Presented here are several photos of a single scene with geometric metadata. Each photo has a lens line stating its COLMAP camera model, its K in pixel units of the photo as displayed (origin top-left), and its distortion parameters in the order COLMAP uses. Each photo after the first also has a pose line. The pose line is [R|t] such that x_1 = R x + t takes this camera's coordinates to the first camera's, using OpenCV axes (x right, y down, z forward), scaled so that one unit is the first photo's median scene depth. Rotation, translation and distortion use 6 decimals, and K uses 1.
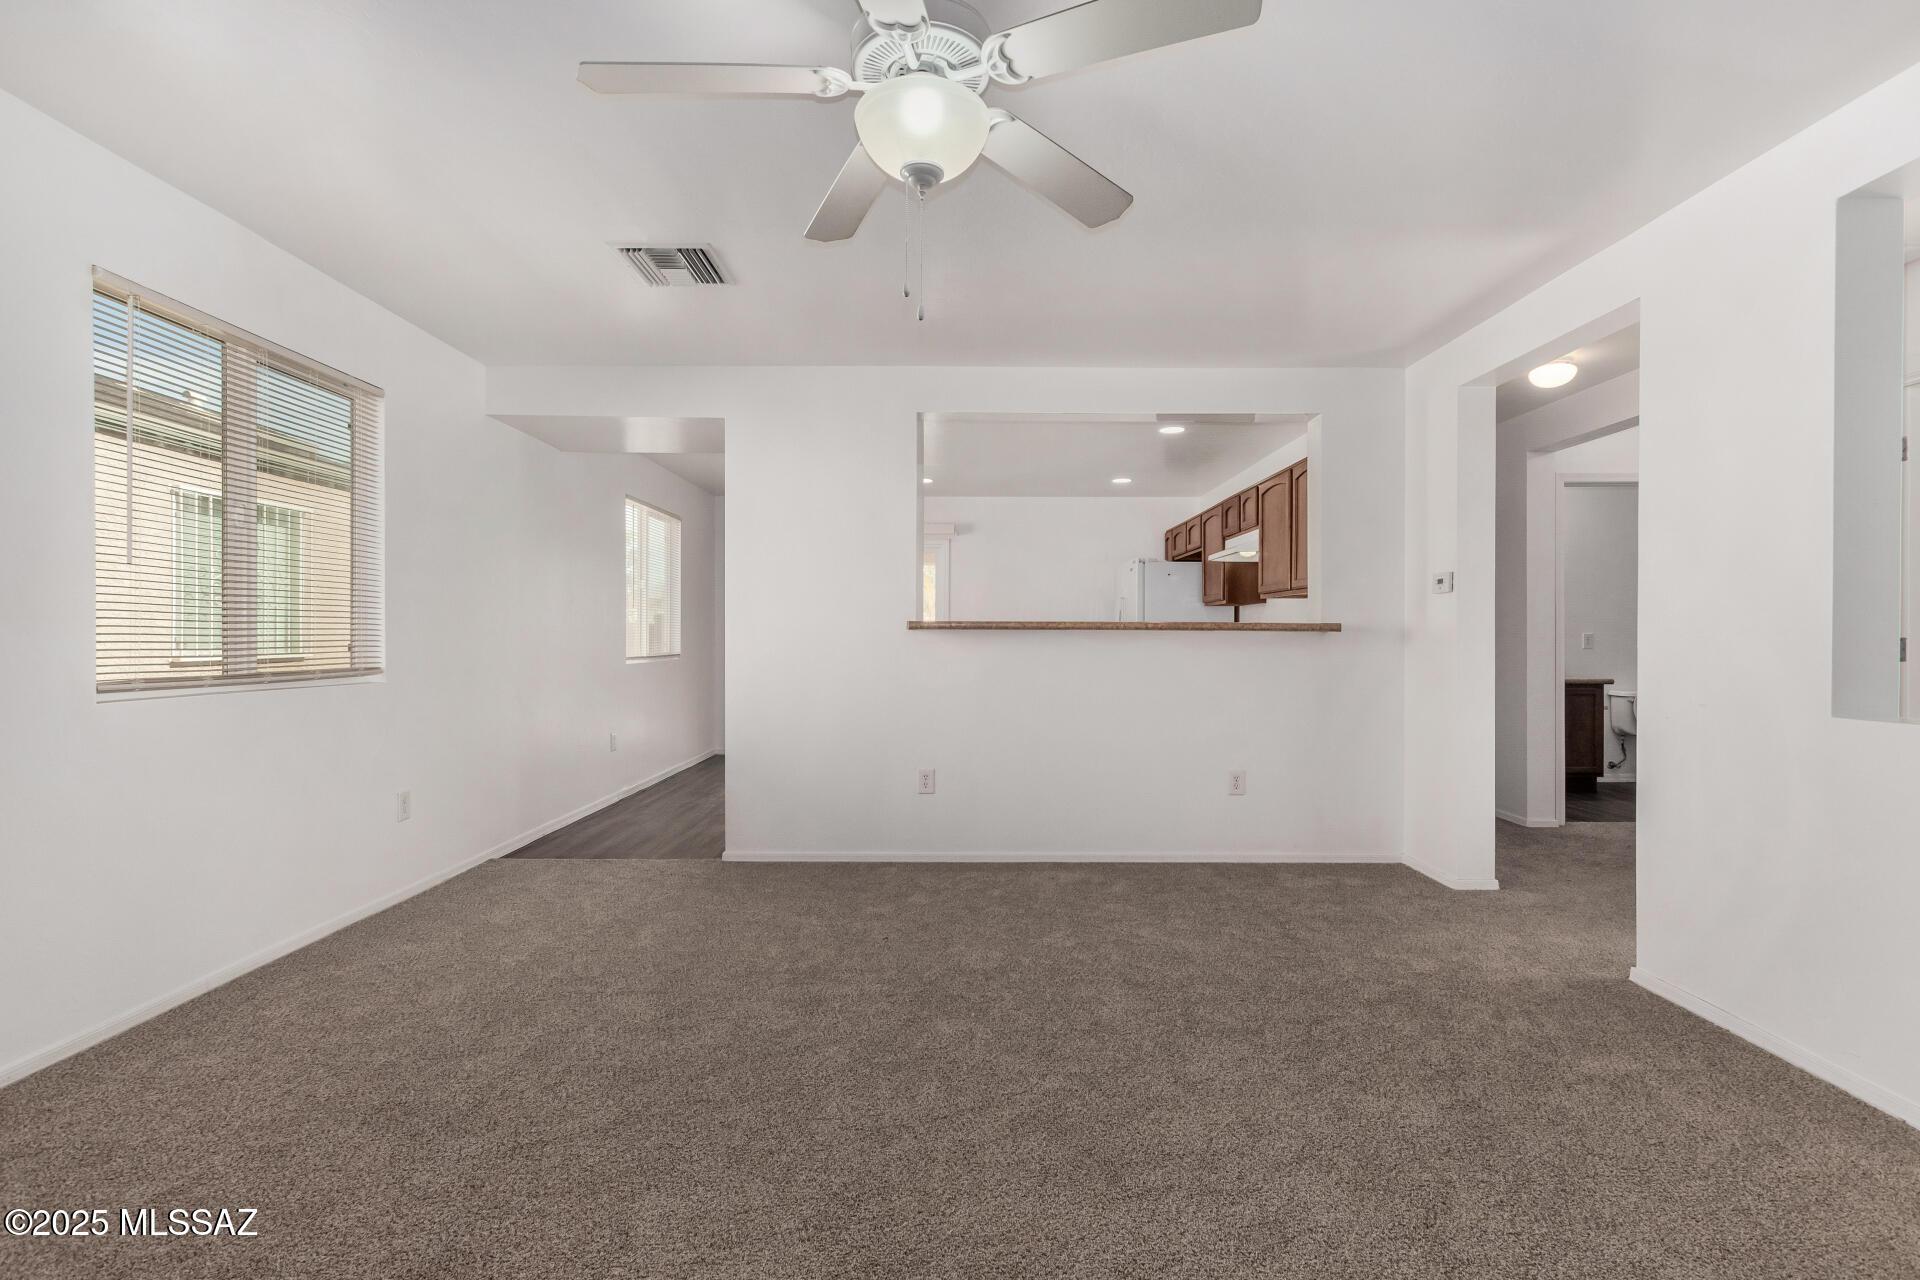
lens RADIAL K [[884.3, 0, 960.9], [0, 884.3, 636.6], [0, 0, 1]] dist [0.014200, -0.005361]
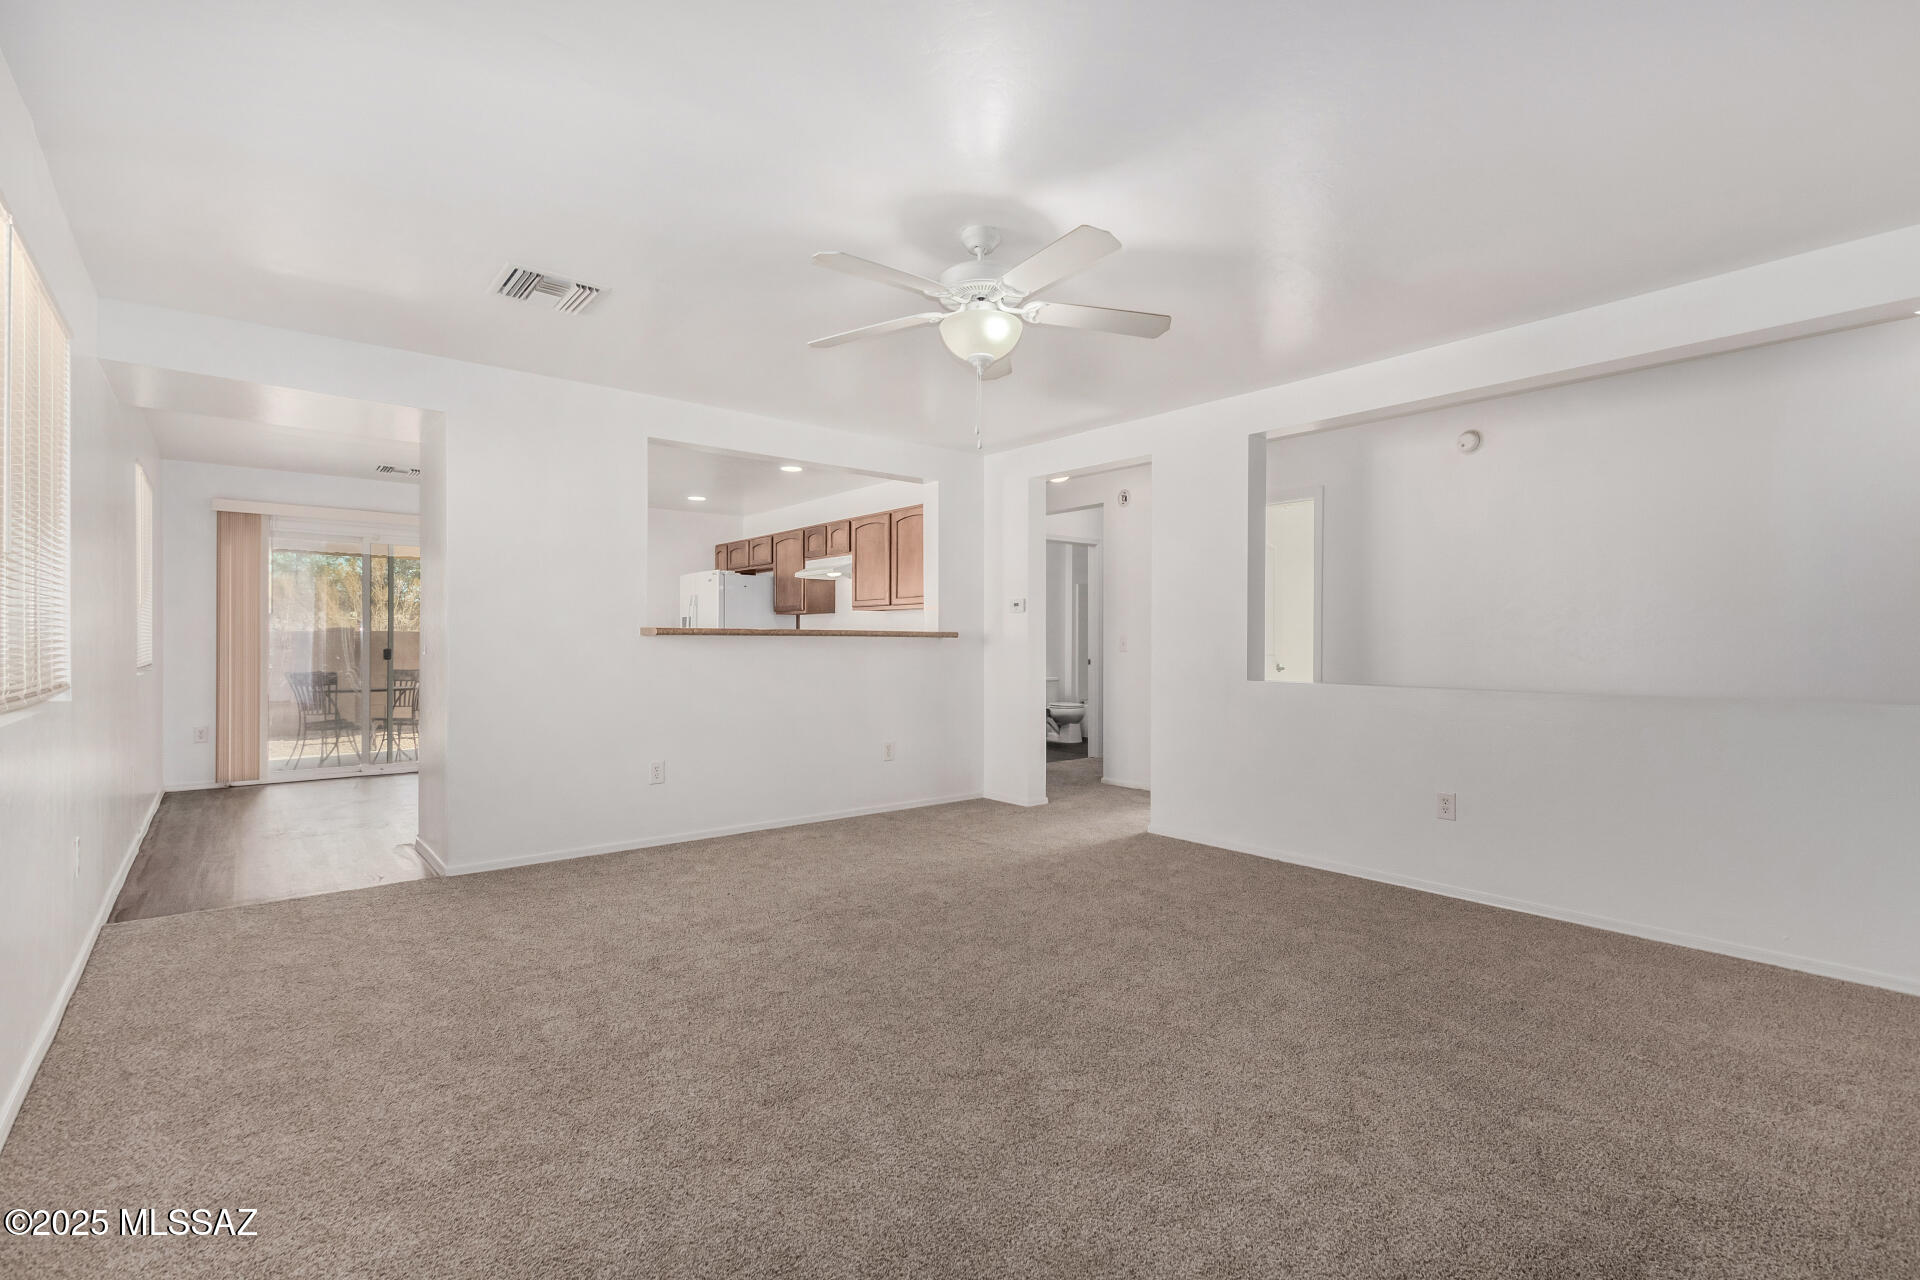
lens RADIAL K [[884.3, 0, 967.5], [0, 884.3, 640.8], [0, 0, 1]] dist [0.014200, -0.005361]
pose [[0.767380, -0.000121, 0.641193, -0.548885], [-0.000798, 0.999999, 0.001144, -0.002625], [-0.641193, -0.001389, 0.767379, -0.113639]]
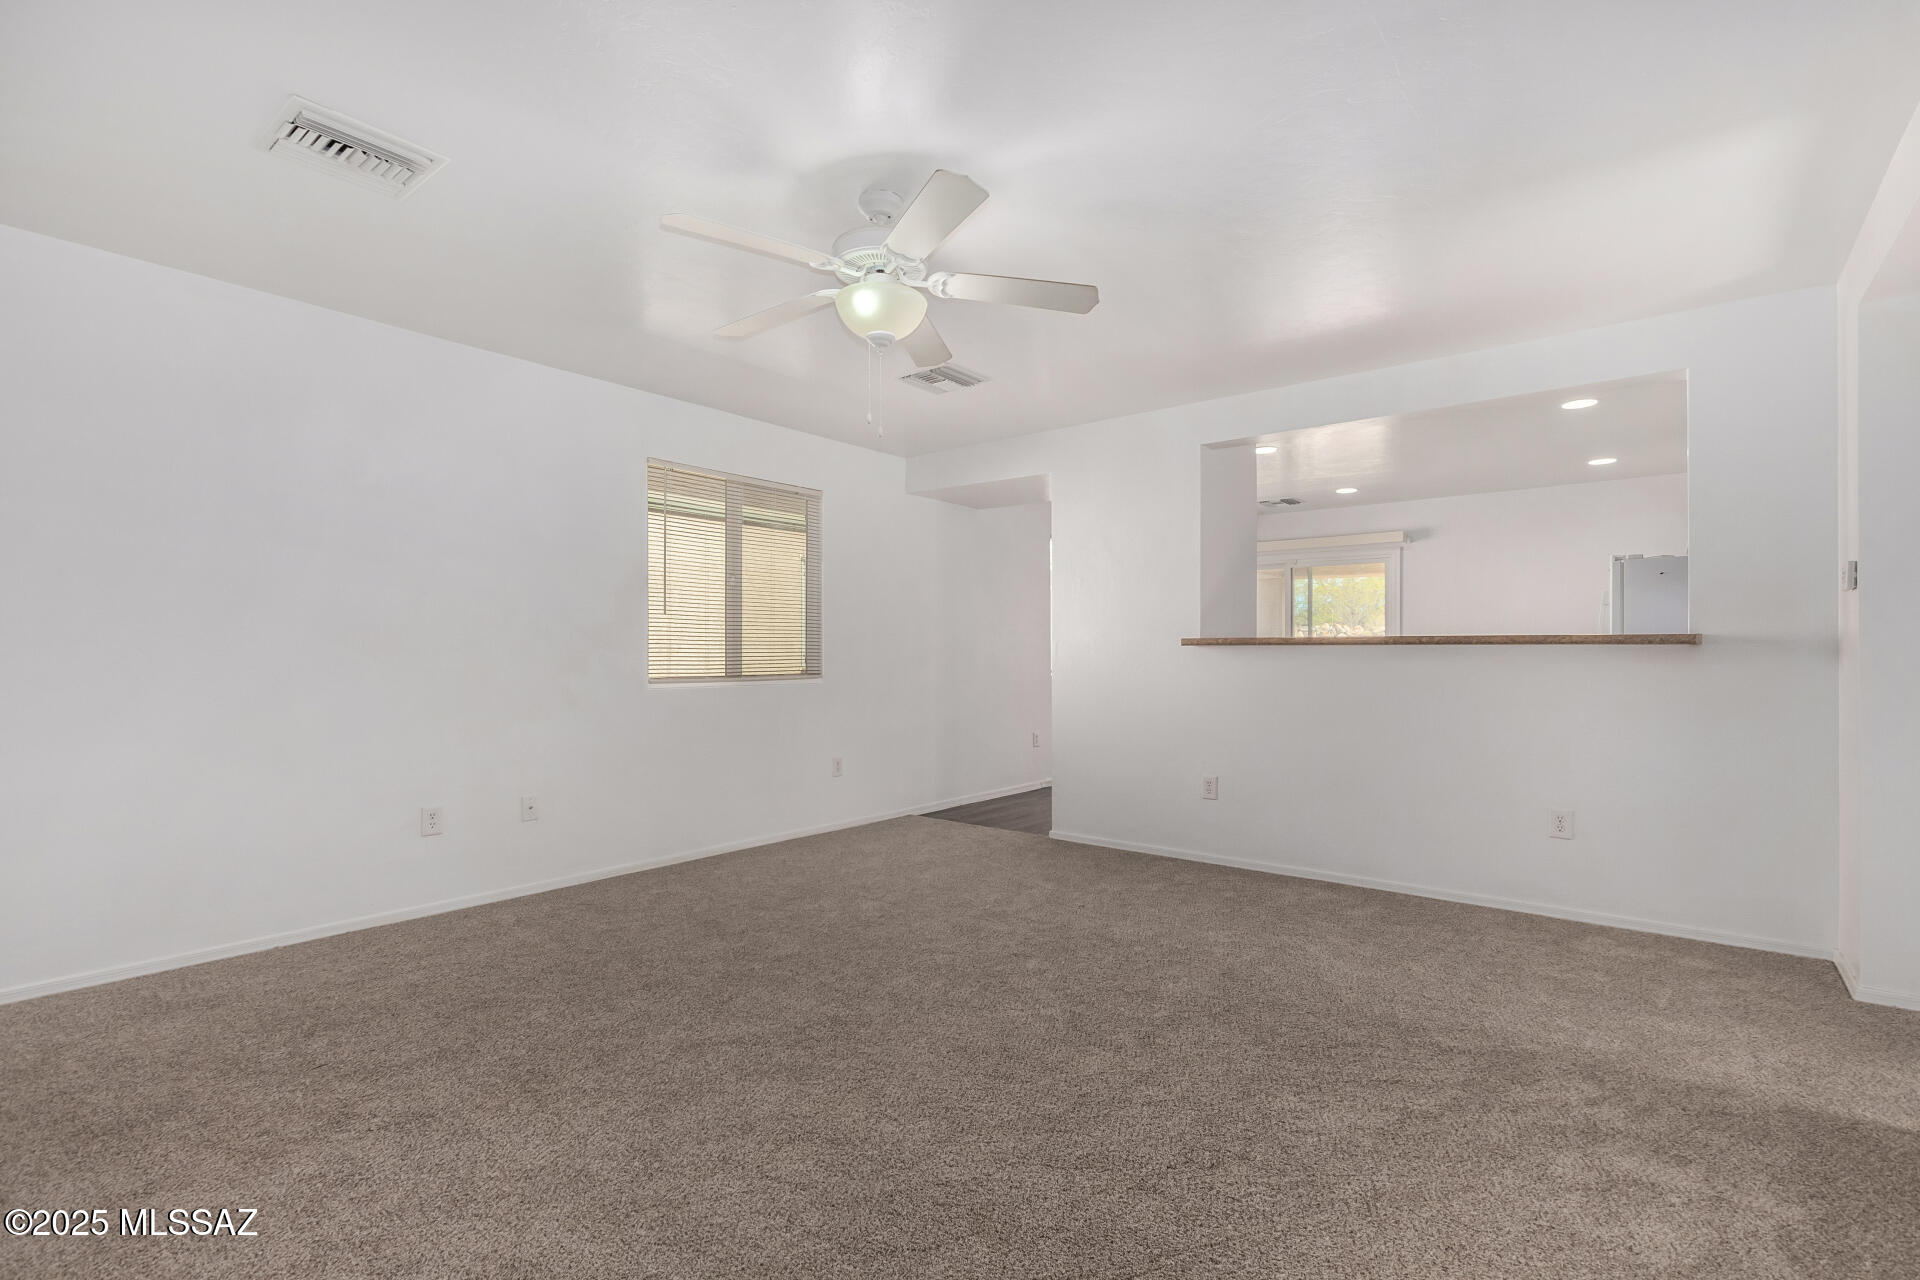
lens RADIAL K [[884.3, 0, 958.5], [0, 884.3, 647.0], [0, 0, 1]] dist [0.014200, -0.005361]
pose [[0.775434, -0.007323, -0.631387, 0.490769], [0.002440, 0.999960, -0.008601, 0.002216], [0.631424, 0.005129, 0.775420, -0.027413]]
